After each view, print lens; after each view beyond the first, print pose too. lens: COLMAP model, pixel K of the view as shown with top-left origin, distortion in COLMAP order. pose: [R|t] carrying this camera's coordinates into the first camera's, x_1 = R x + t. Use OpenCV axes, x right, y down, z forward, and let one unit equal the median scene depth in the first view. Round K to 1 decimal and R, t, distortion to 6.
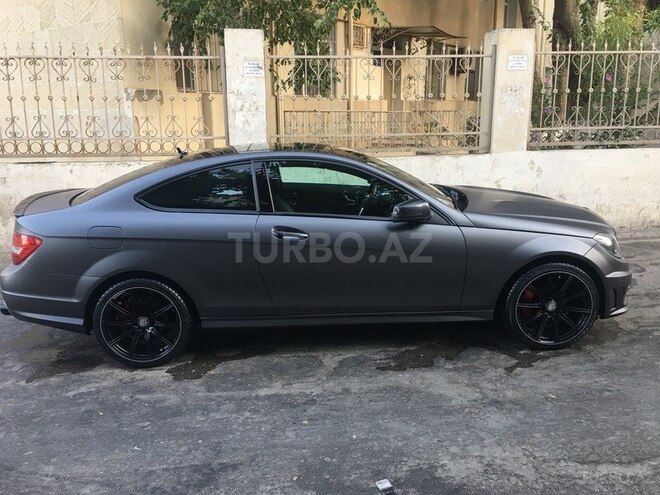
lens RADIAL K [[573.2, 0, 338.0], [0, 573.2, 246.3], [0, 0, 1]] dist [0.090445, -0.128372]
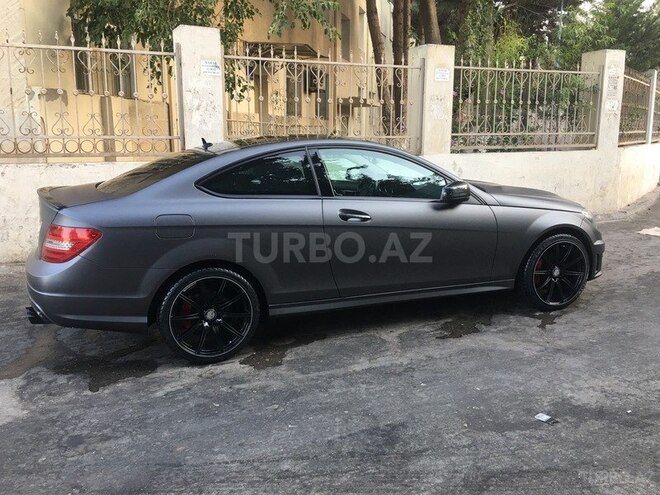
lens RADIAL K [[573.2, 0, 338.0], [0, 573.2, 246.3], [0, 0, 1]] dist [0.090445, -0.128372]
pose [[0.946721, -0.050383, 0.318090, -0.434794], [0.062514, 0.997650, -0.028036, 0.058133], [-0.315930, 0.046428, 0.947646, 0.026731]]
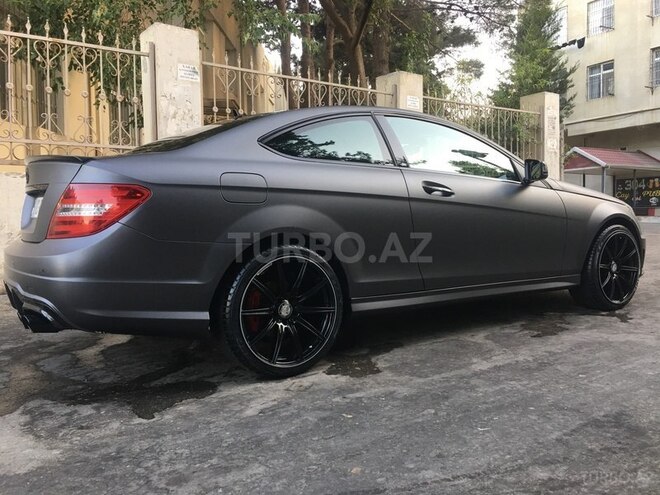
lens RADIAL K [[554.7, 0, 332.4], [0, 554.7, 246.9], [0, 0, 1]] dist [0.082331, -0.117201]
pose [[0.863708, -0.030517, 0.503068, -0.630113], [0.122266, 0.981035, -0.150405, 0.164862], [-0.488937, 0.191414, 0.851059, 0.372332]]
